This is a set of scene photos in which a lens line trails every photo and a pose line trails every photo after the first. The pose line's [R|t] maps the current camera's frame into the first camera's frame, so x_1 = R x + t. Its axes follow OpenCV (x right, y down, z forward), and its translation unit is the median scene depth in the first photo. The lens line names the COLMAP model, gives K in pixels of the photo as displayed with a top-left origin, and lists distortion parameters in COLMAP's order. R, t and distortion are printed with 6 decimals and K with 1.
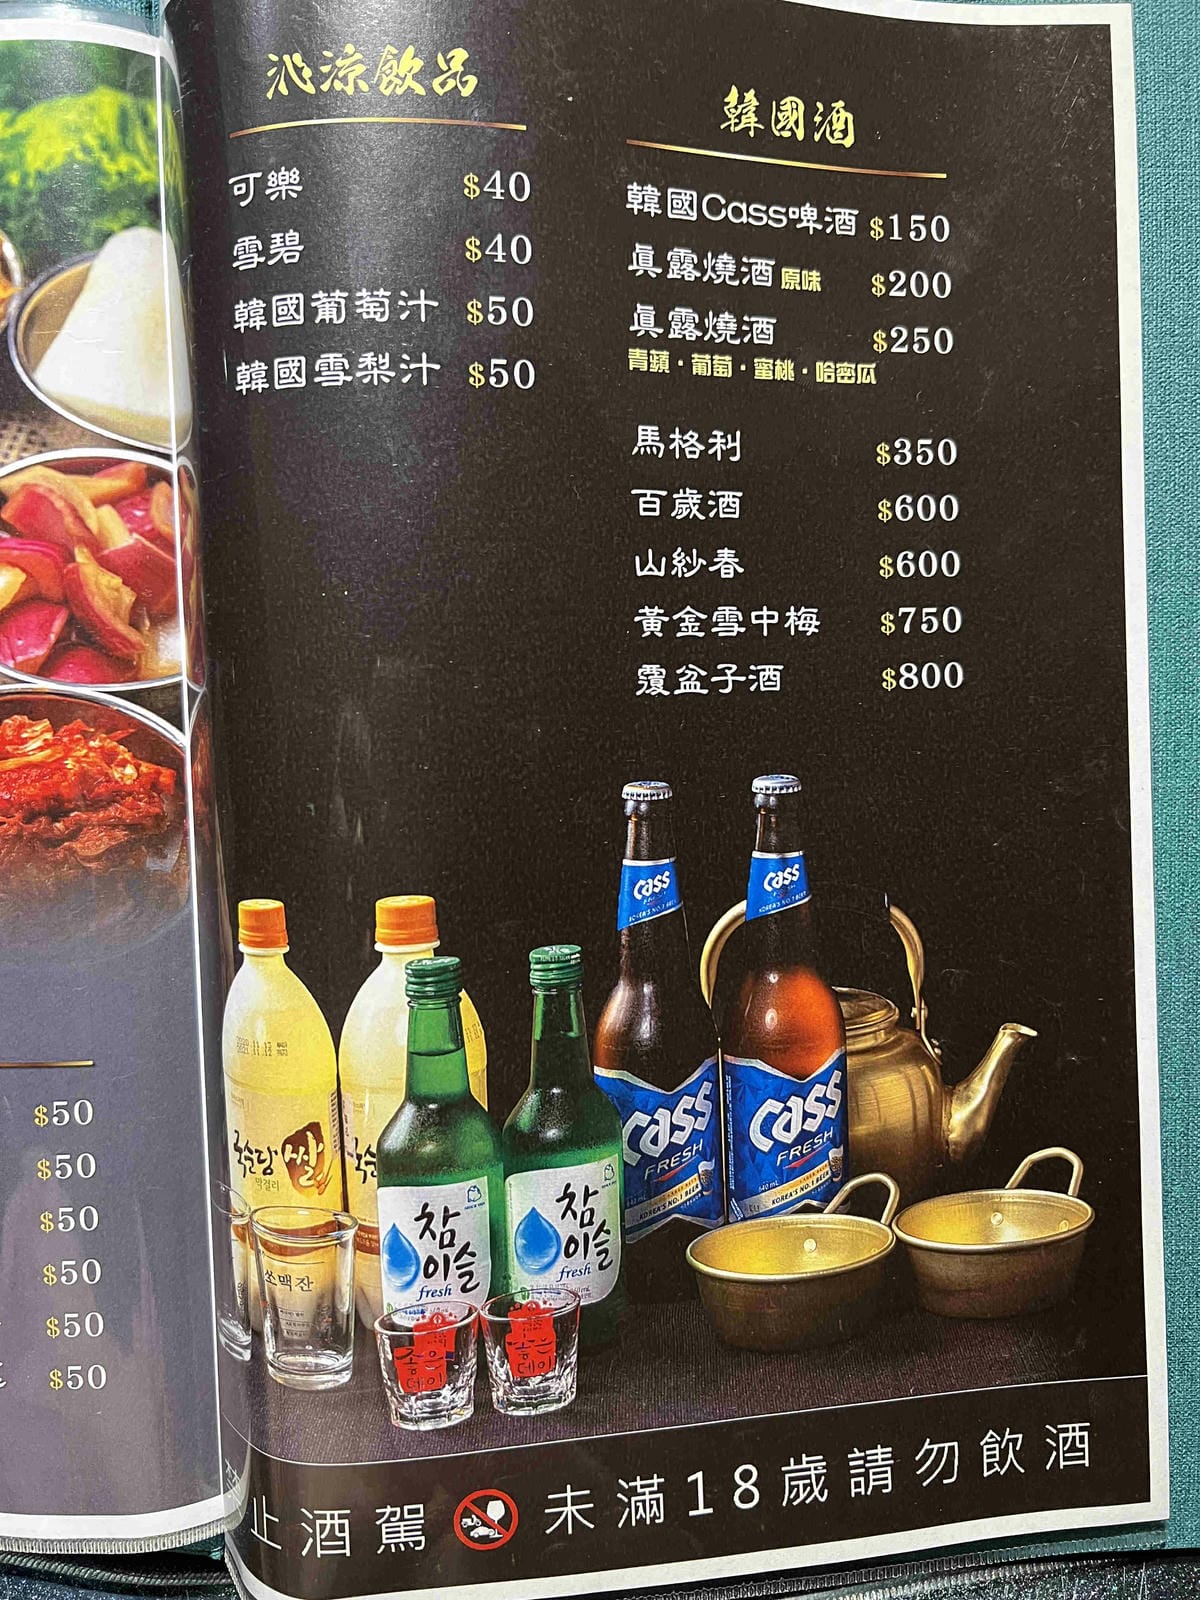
lens RADIAL K [[1228.7, 0, 600.0], [0, 1228.7, 800.0], [0, 0, 1]] dist [-0.006006, -0.007298]
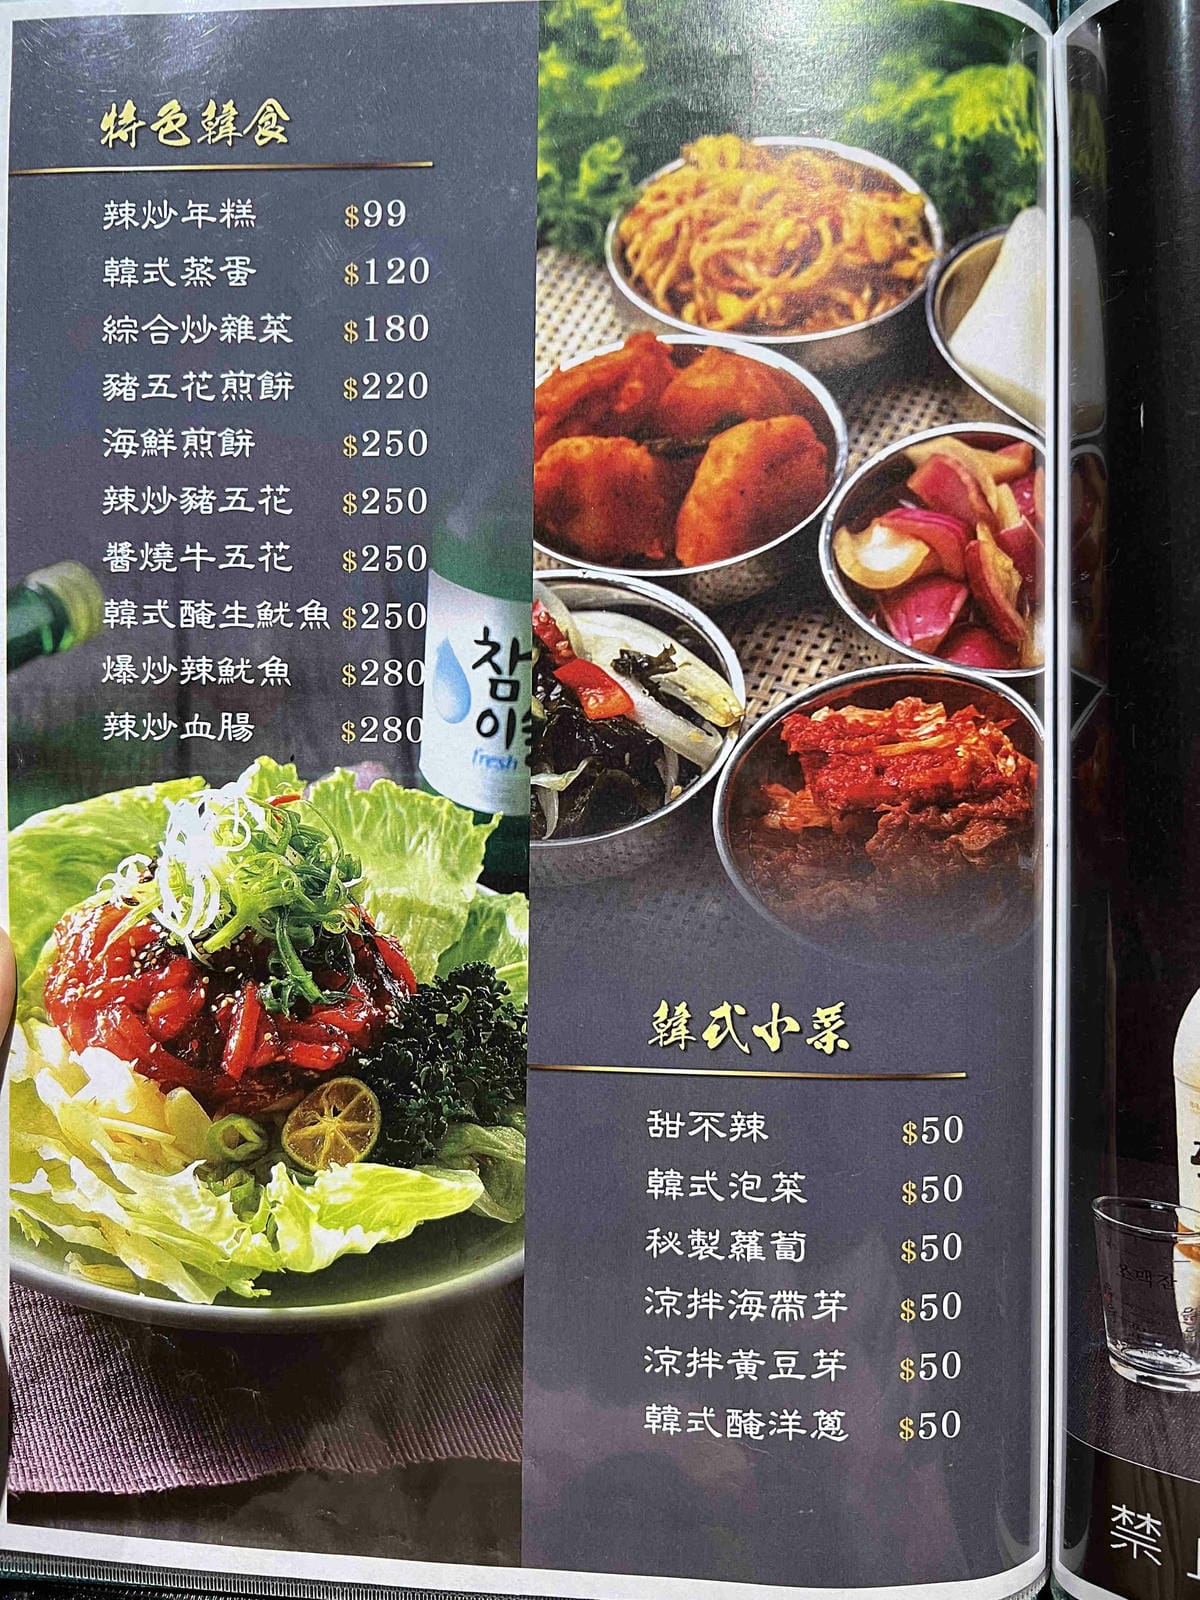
lens RADIAL K [[1234.7, 0, 600.0], [0, 1234.7, 800.0], [0, 0, 1]] dist [-0.032050, 0.034905]
pose [[0.989724, 0.042271, 0.136599, -0.835618], [-0.034078, 0.997508, -0.061773, 0.075397], [-0.138870, 0.056484, 0.988698, 0.111191]]
